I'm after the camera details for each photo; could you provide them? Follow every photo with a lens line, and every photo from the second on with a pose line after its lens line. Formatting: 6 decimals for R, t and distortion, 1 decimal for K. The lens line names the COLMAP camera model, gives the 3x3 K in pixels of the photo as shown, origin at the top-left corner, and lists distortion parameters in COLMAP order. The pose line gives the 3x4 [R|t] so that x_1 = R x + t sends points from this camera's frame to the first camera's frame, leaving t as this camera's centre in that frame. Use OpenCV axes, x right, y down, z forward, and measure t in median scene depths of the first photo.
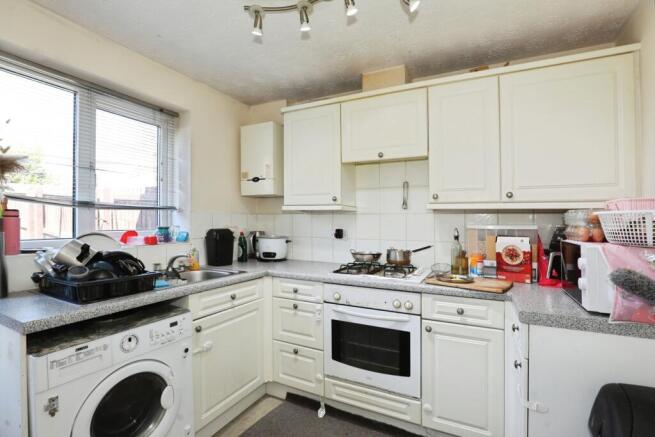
lens RADIAL K [[295.4, 0, 327.5], [0, 295.4, 218.5], [0, 0, 1]] dist [-0.023577, 0.000359]
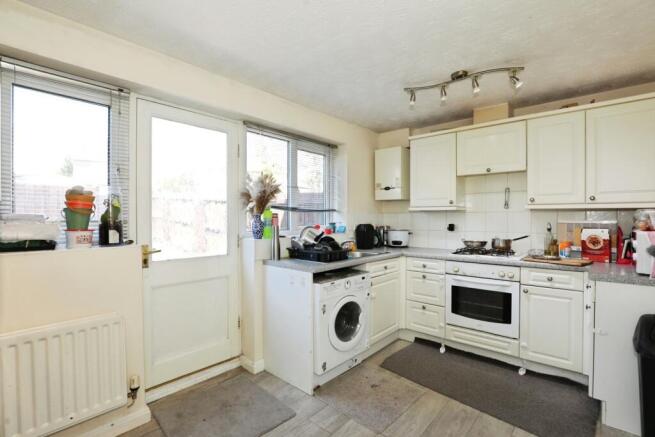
lens RADIAL K [[303.6, 0, 328.6], [0, 303.6, 227.5], [0, 0, 1]] dist [-0.022437, 0.000482]
pose [[0.970453, -0.000794, -0.241289, -0.213478], [0.010371, 0.999208, 0.038422, -0.008258], [0.241067, -0.039789, 0.969692, -0.583520]]
